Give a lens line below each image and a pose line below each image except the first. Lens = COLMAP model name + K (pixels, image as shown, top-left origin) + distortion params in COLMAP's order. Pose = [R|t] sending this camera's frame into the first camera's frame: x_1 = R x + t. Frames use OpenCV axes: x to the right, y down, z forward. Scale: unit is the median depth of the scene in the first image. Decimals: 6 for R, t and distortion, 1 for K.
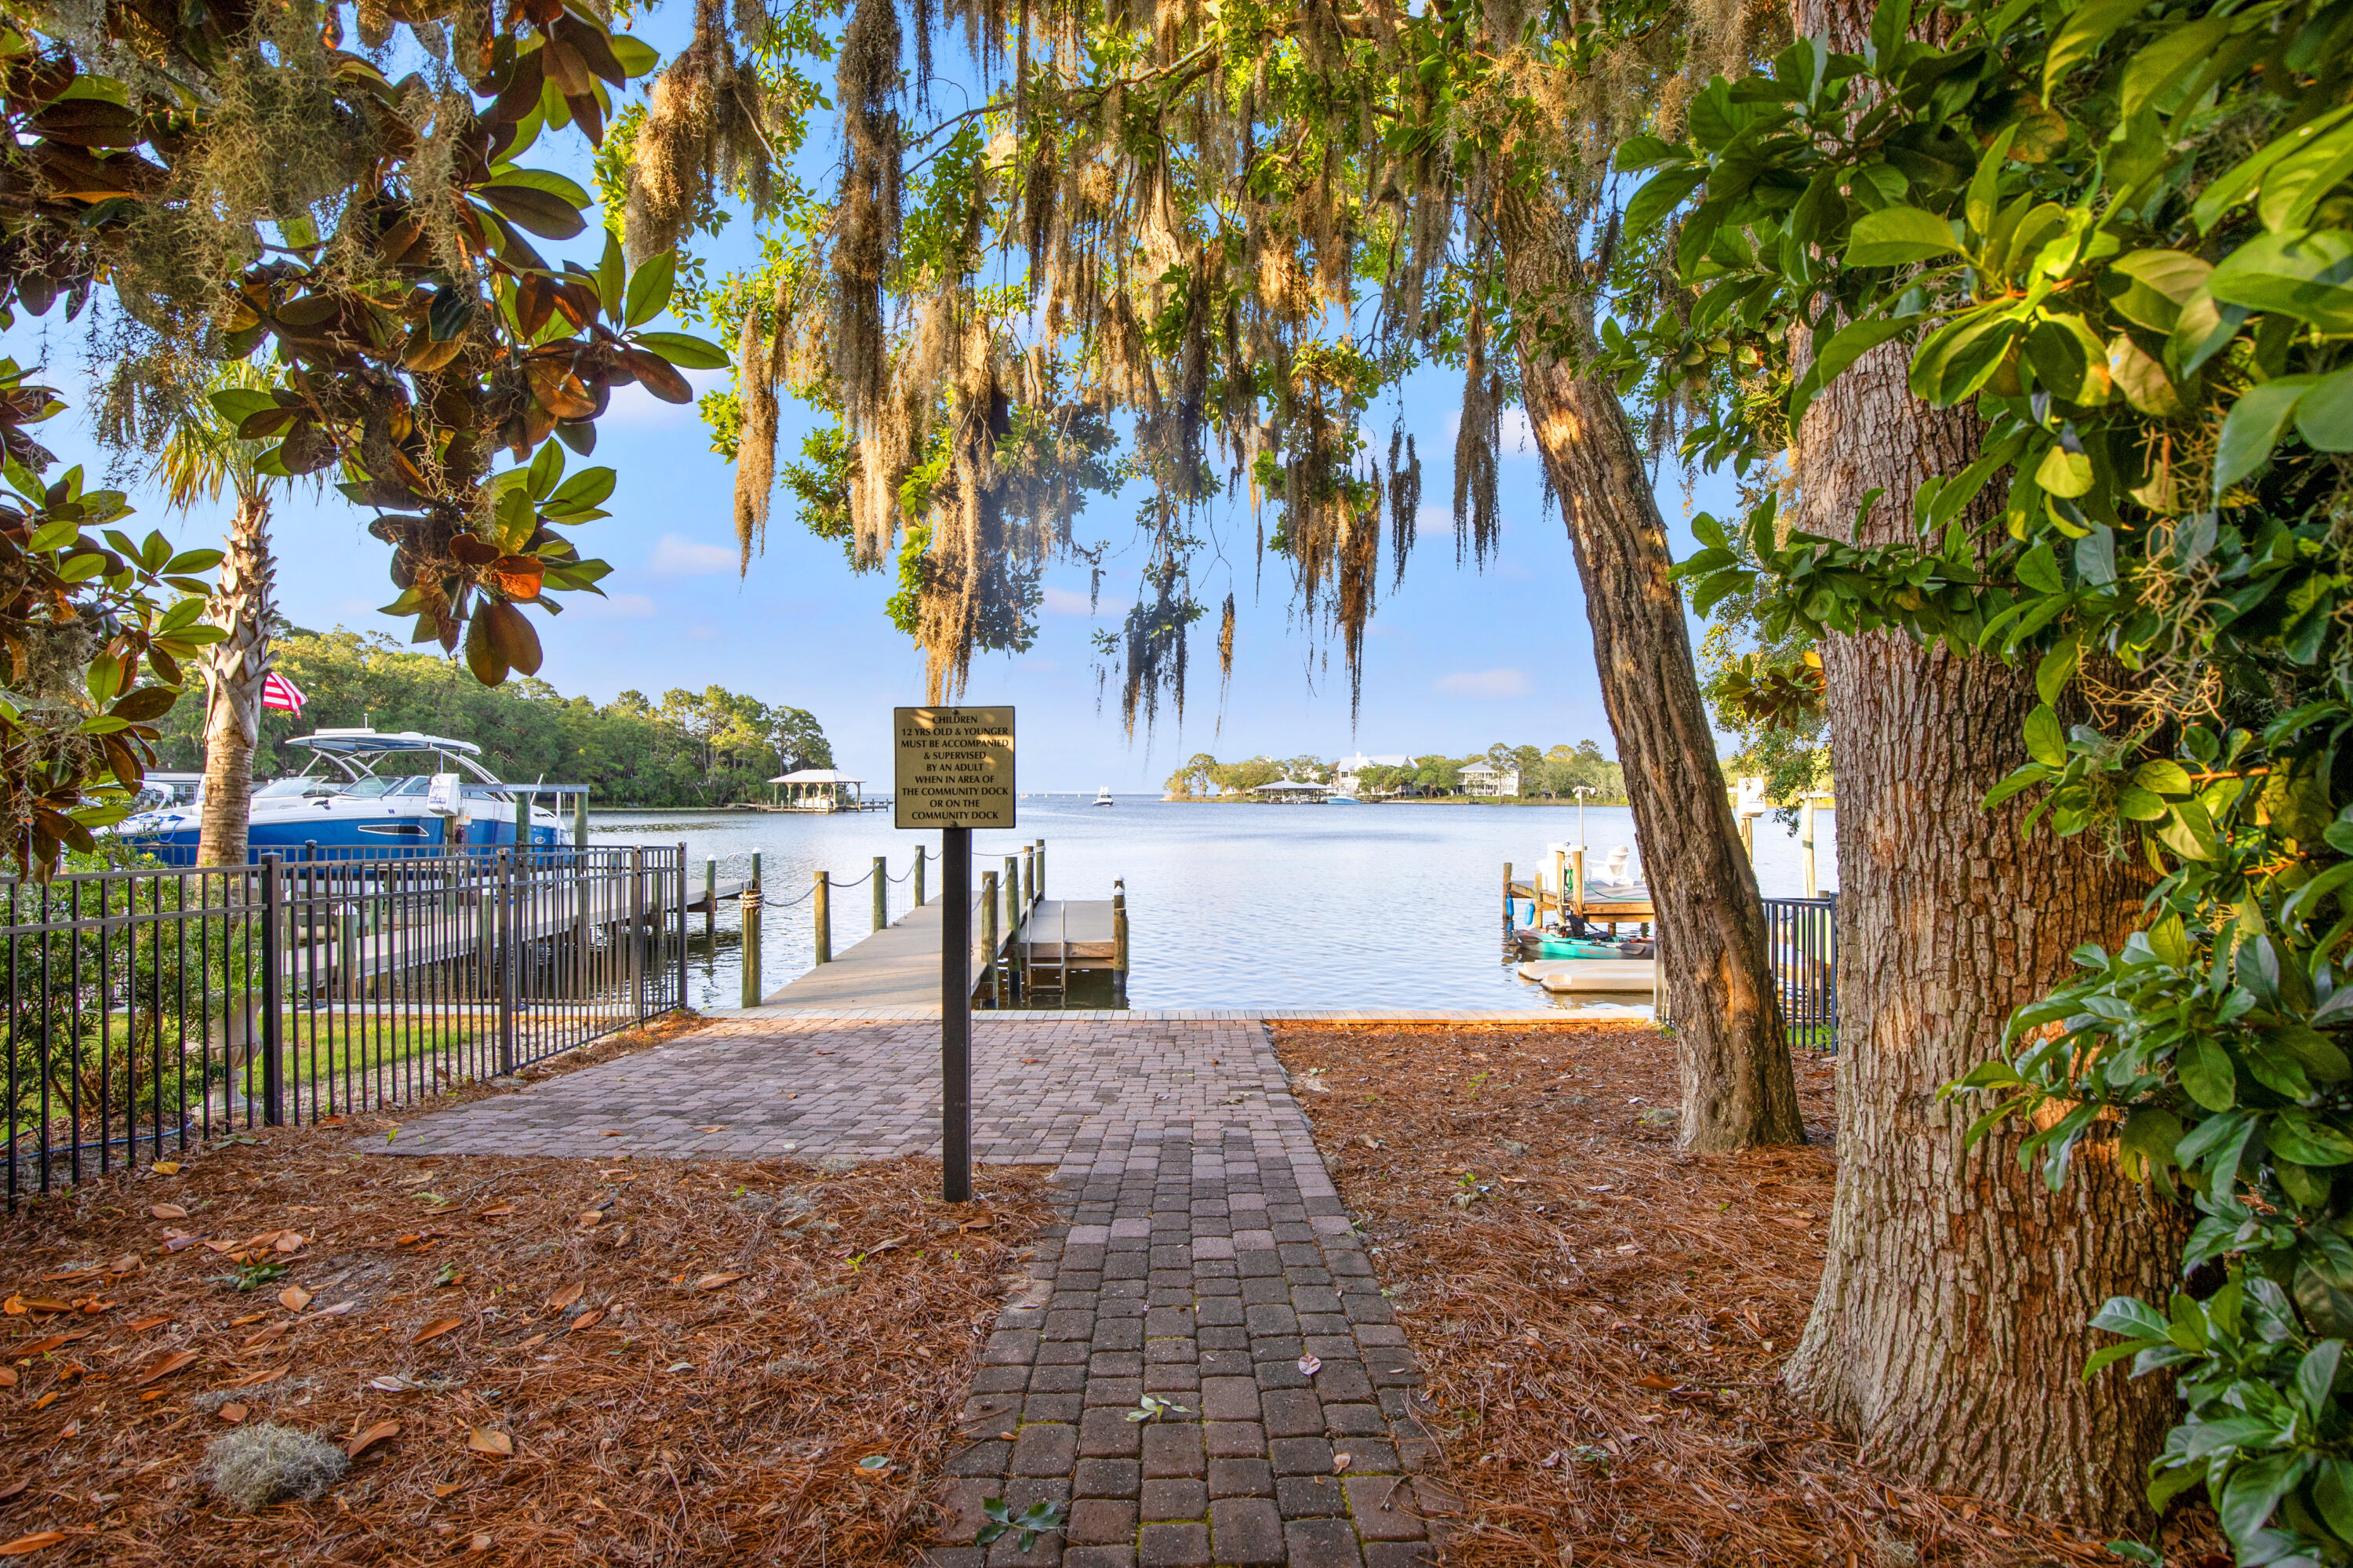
lens RADIAL K [[1102.6, 0, 1200.8], [0, 1102.6, 784.6], [0, 0, 1]] dist [-0.033963, 0.007739]
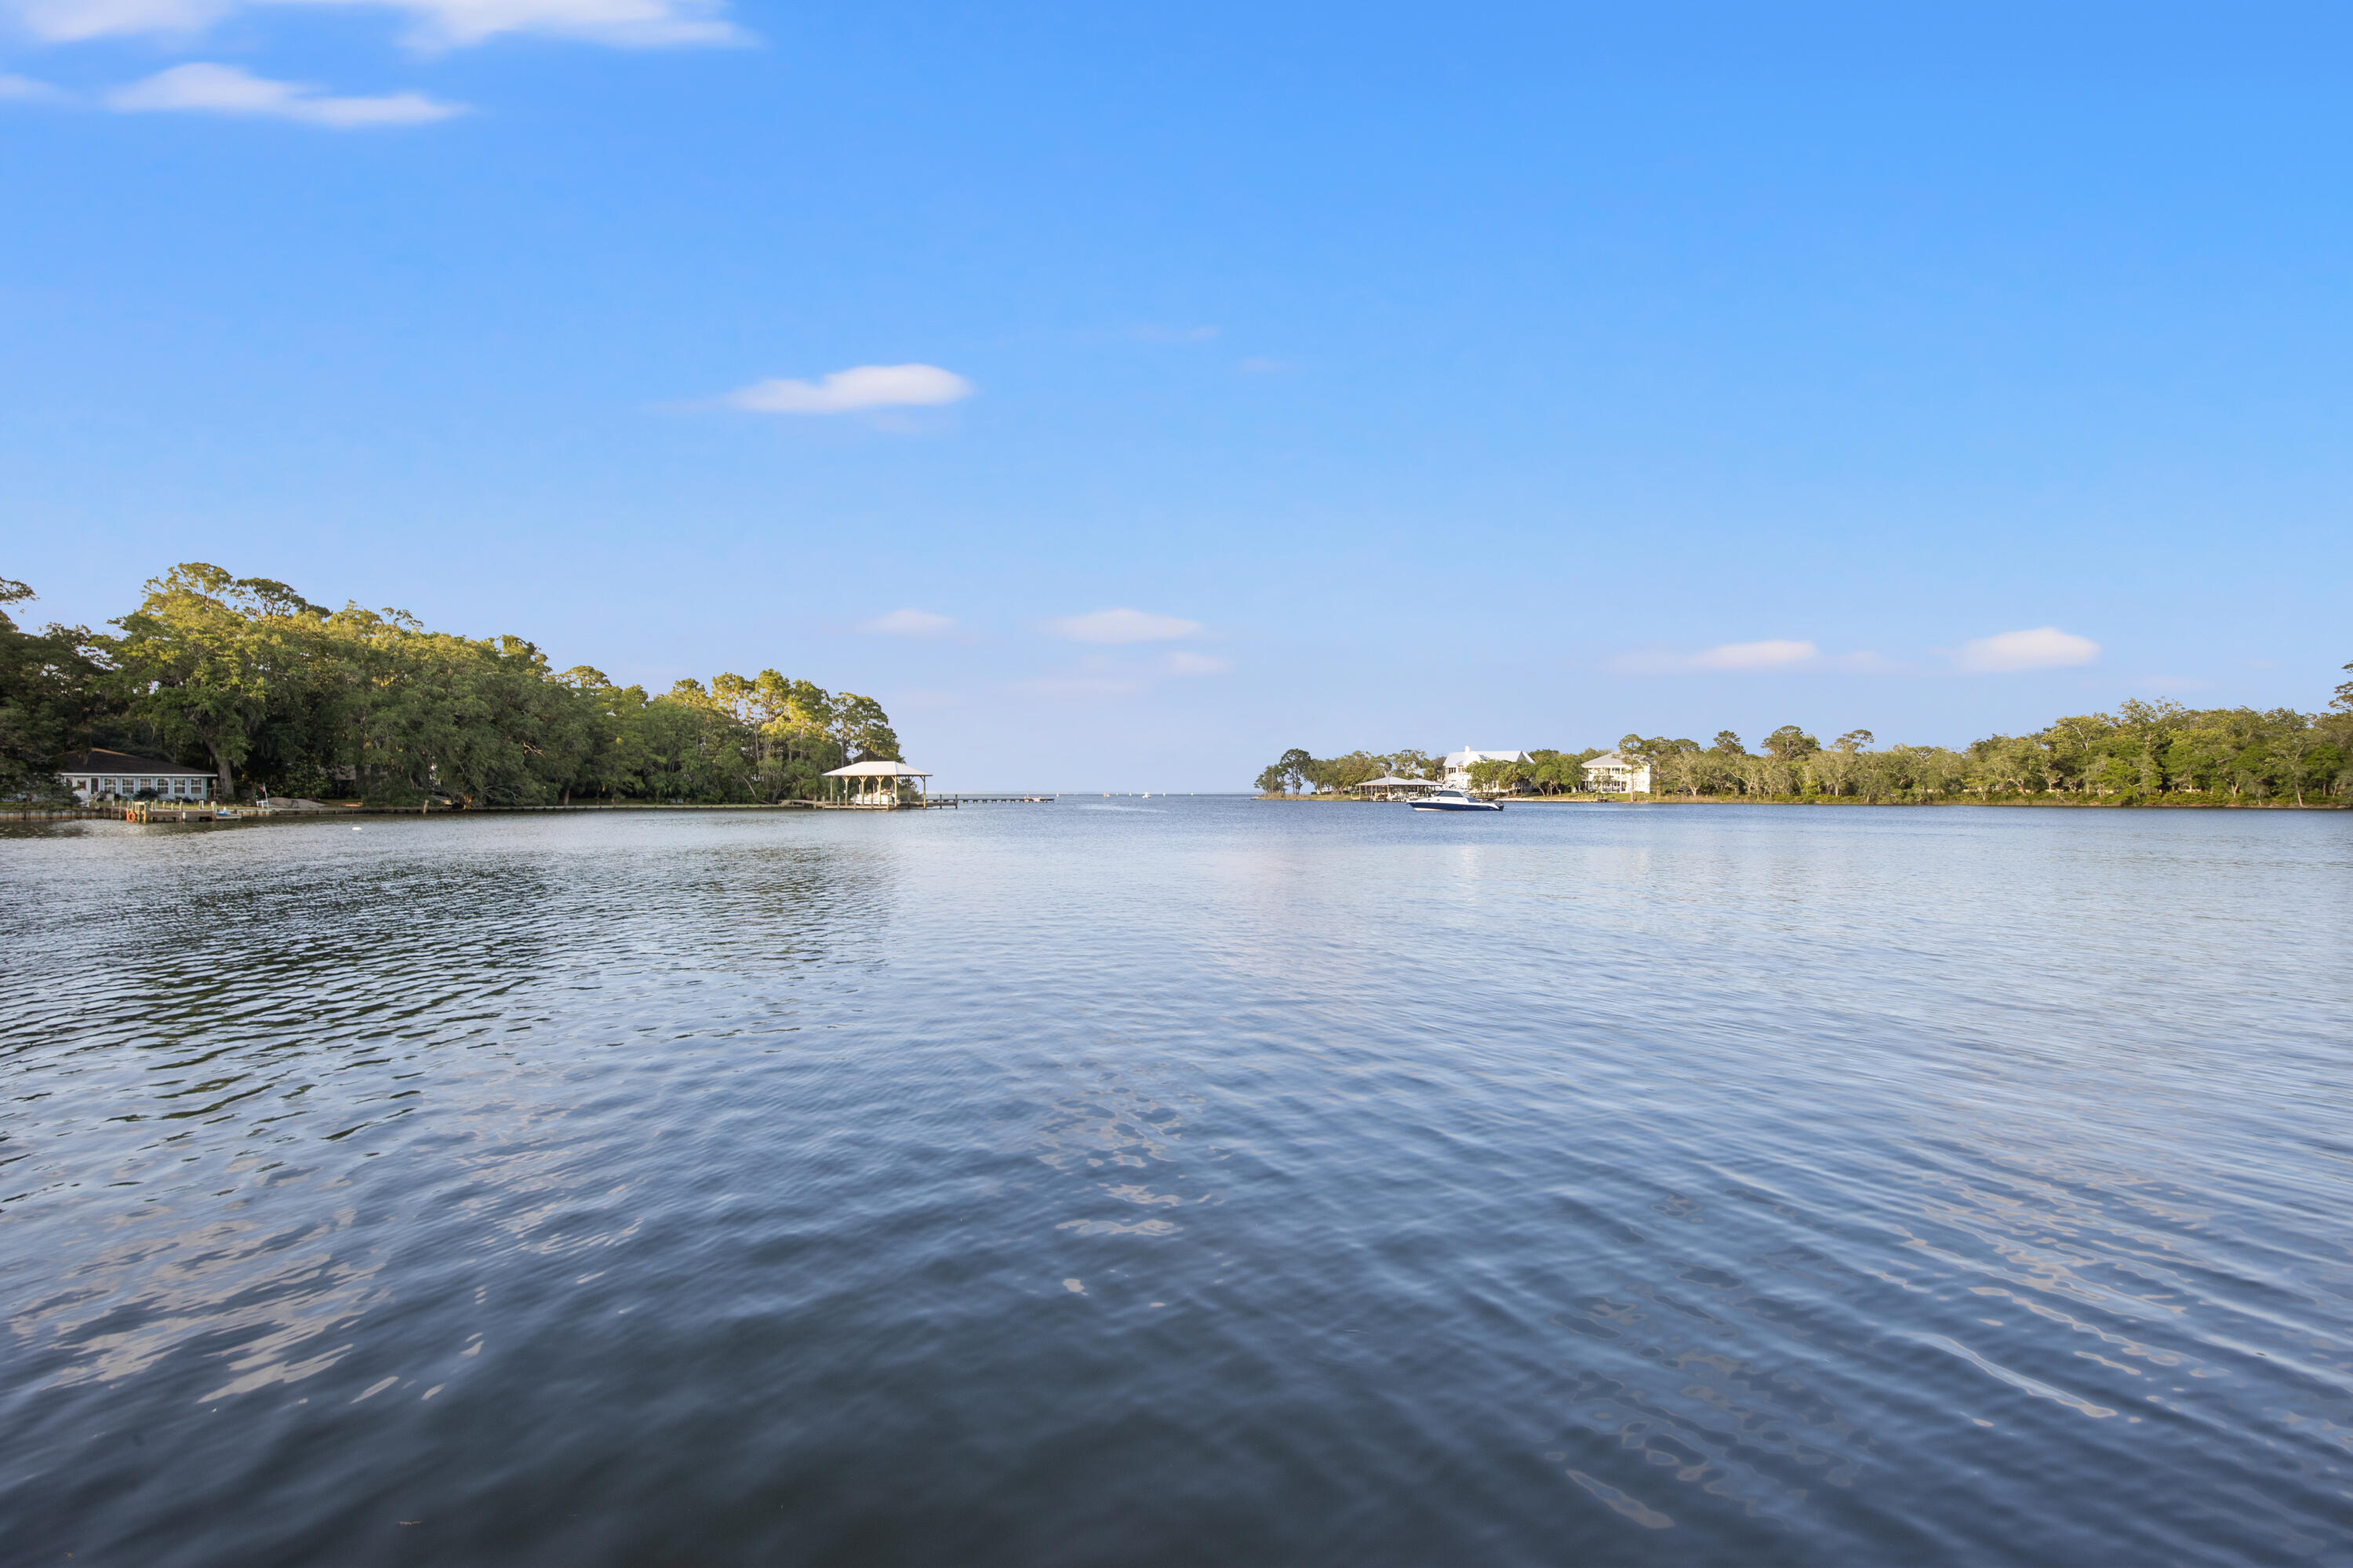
lens RADIAL K [[1103.9, 0, 1184.5], [0, 1103.9, 789.2], [0, 0, 1]] dist [-0.035038, 0.009494]
pose [[0.996123, -0.002051, -0.087944, -0.032734], [0.002380, 0.999991, 0.003636, 0.007273], [0.087935, -0.003832, 0.996119, 0.172861]]
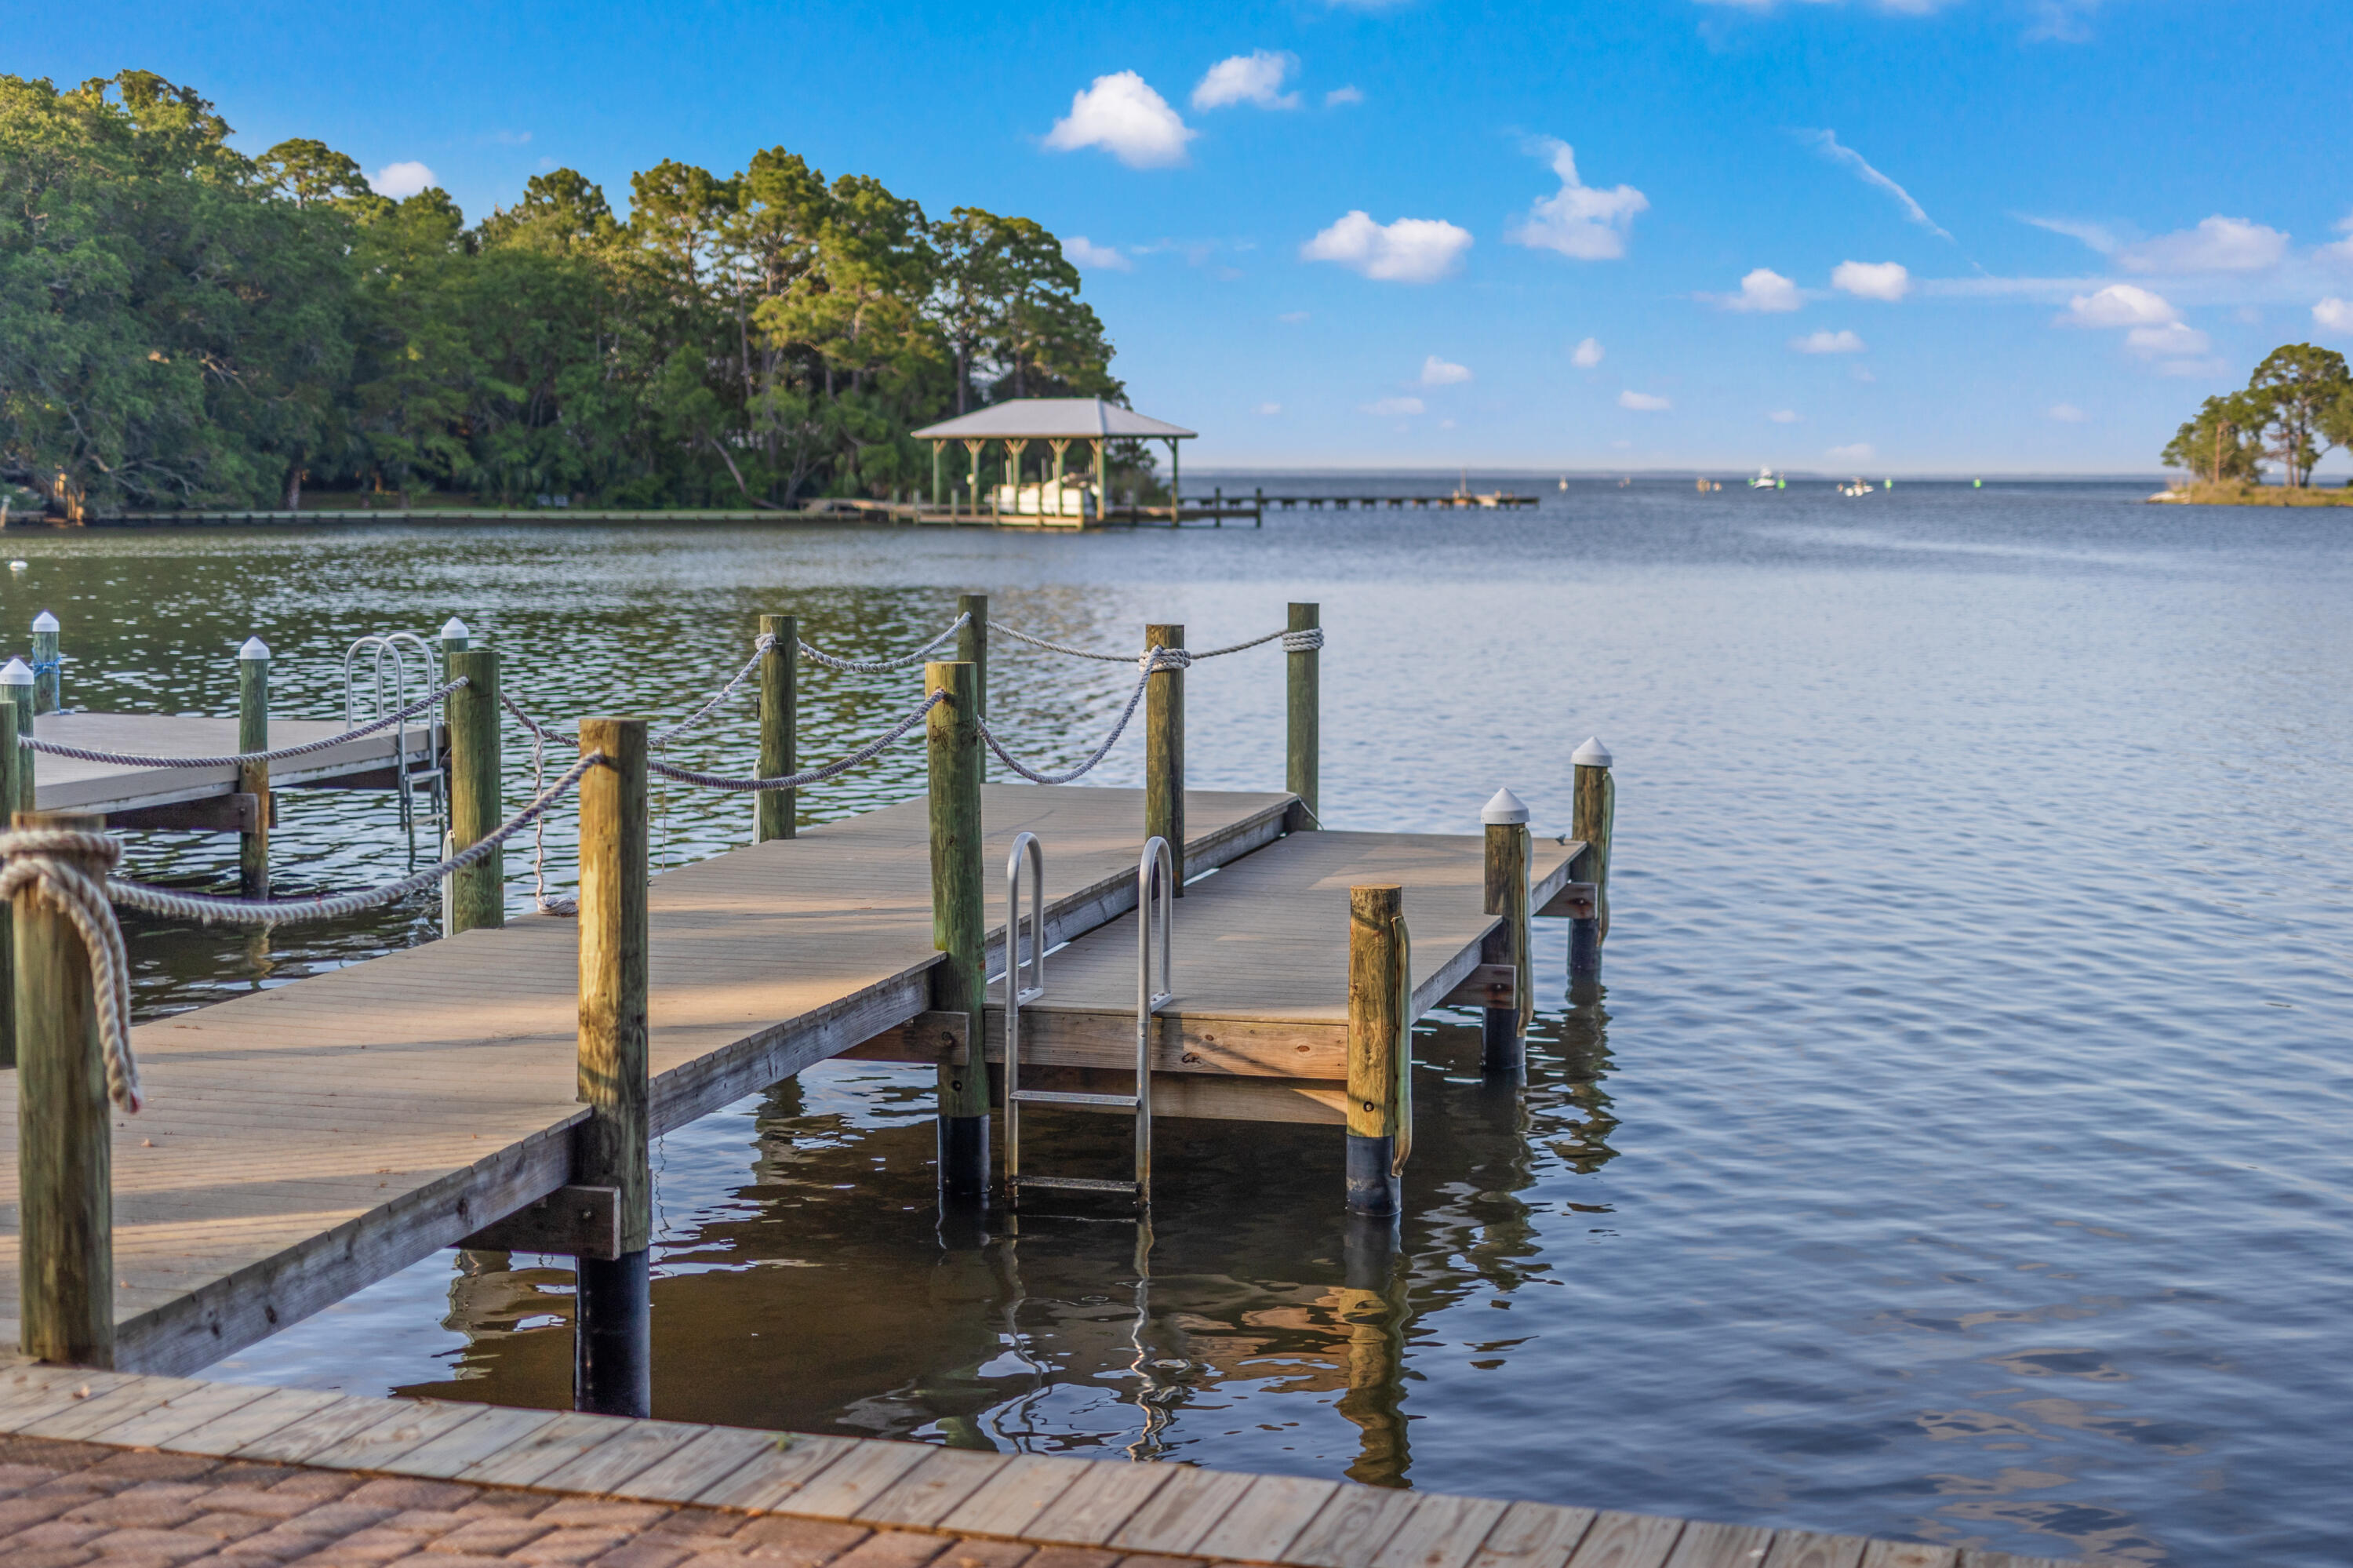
lens RADIAL K [[3396.0, 0, 1212.7], [0, 3396.0, 779.5], [0, 0, 1]] dist [0.020956, -0.014471]
pose [[0.951995, 0.030312, -0.304609, 0.015550], [-0.000806, 0.995330, 0.096529, 0.002275], [0.306112, -0.091650, 0.947574, 0.036691]]
